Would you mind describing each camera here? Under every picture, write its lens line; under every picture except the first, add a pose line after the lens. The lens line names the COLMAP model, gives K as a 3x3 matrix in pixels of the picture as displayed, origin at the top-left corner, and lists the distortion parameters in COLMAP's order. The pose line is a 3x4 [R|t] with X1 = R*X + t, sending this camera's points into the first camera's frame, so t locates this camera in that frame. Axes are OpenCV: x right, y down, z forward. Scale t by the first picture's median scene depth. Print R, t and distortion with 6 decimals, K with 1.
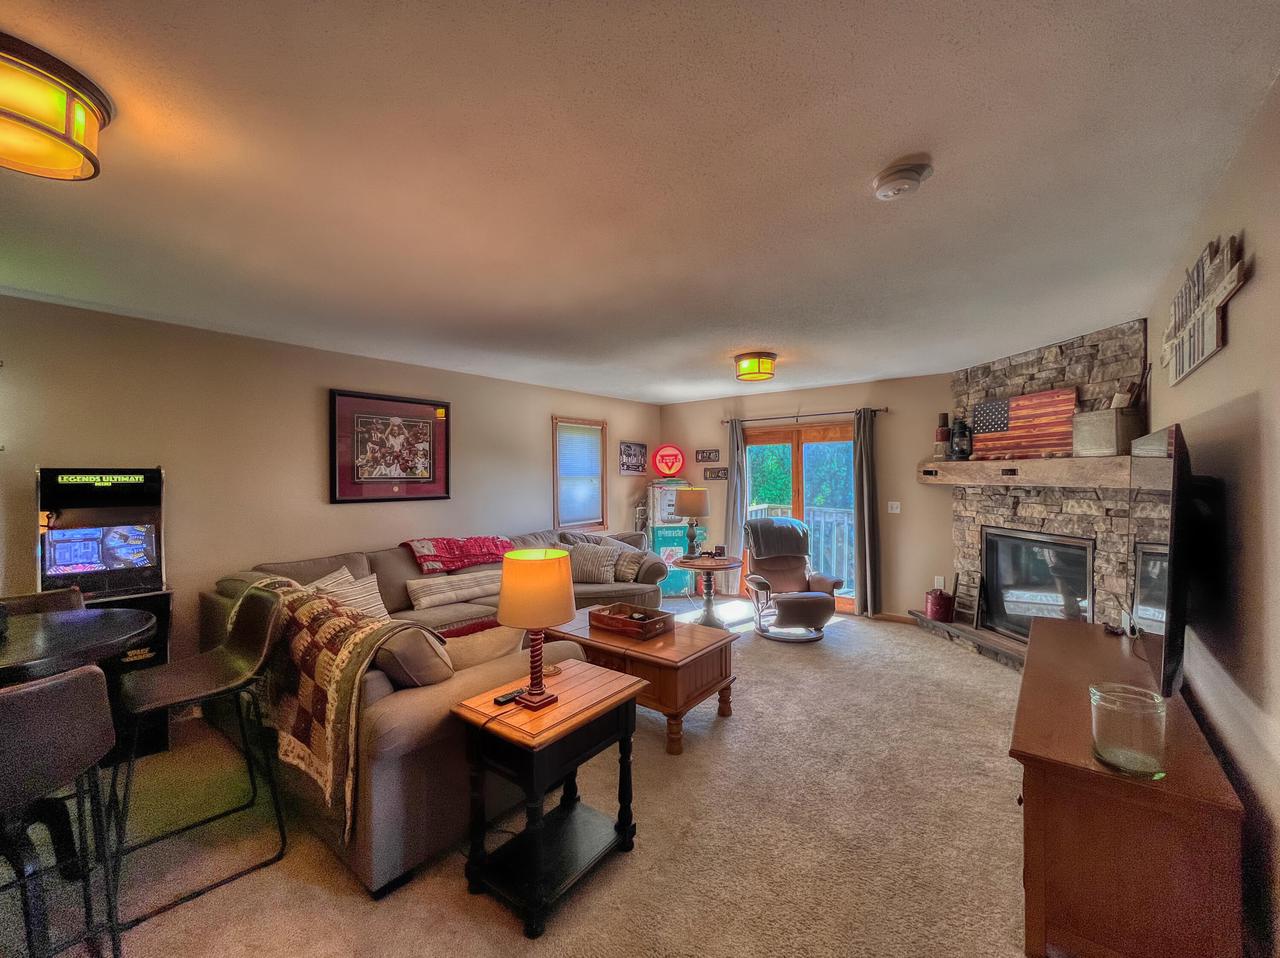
lens RADIAL K [[520.9, 0, 640.0], [0, 520.9, 479.0], [0, 0, 1]] dist [-0.001535, -0.000215]
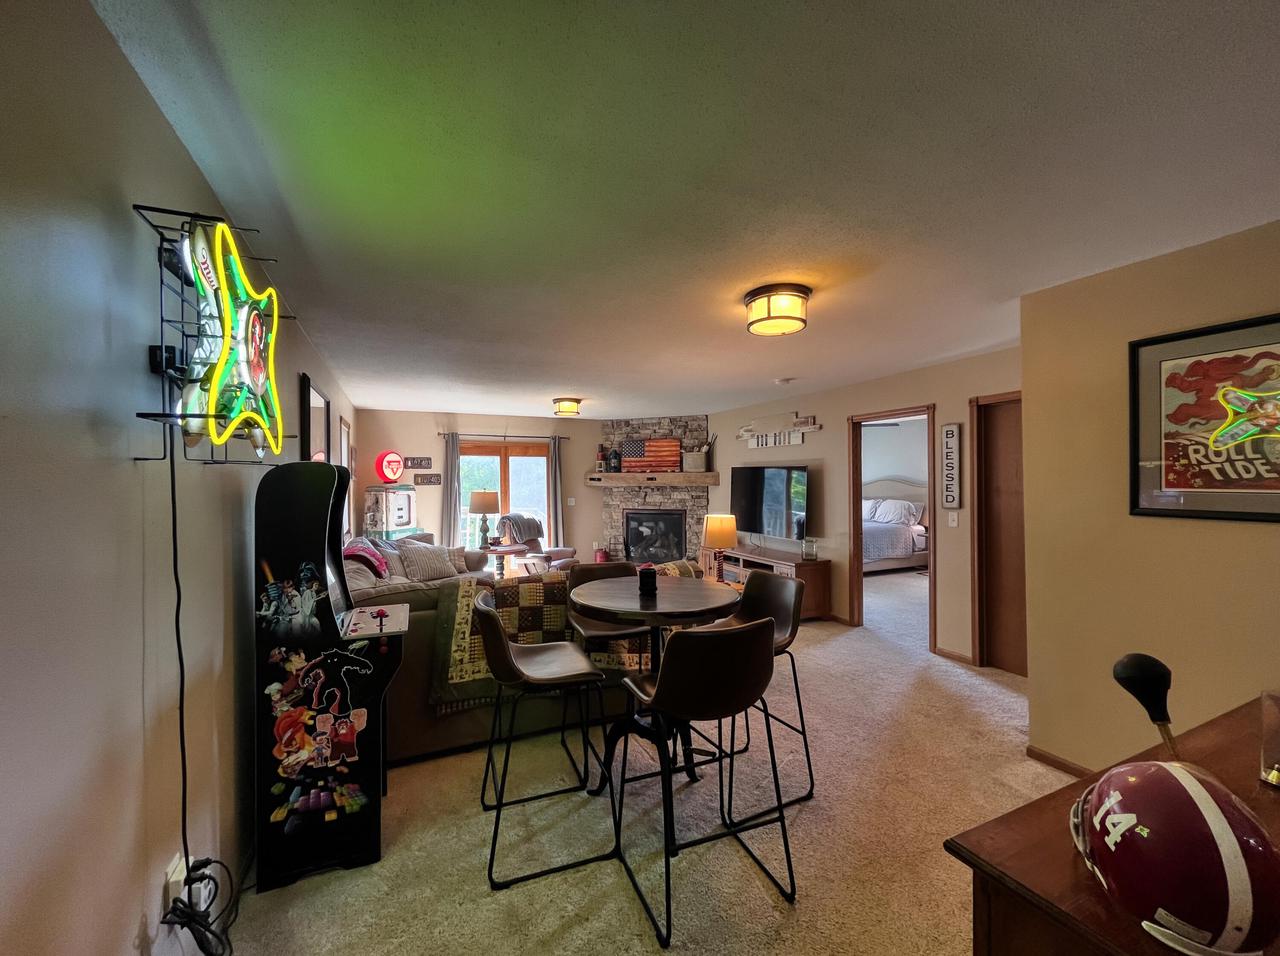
lens RADIAL K [[520.9, 0, 640.0], [0, 520.9, 478.0], [0, 0, 1]] dist [-0.001535, -0.000215]
pose [[0.455793, 0.008805, 0.890042, -0.881115], [0.008226, 0.999867, -0.014104, 0.008745], [-0.890048, 0.013750, 0.455660, 0.125132]]
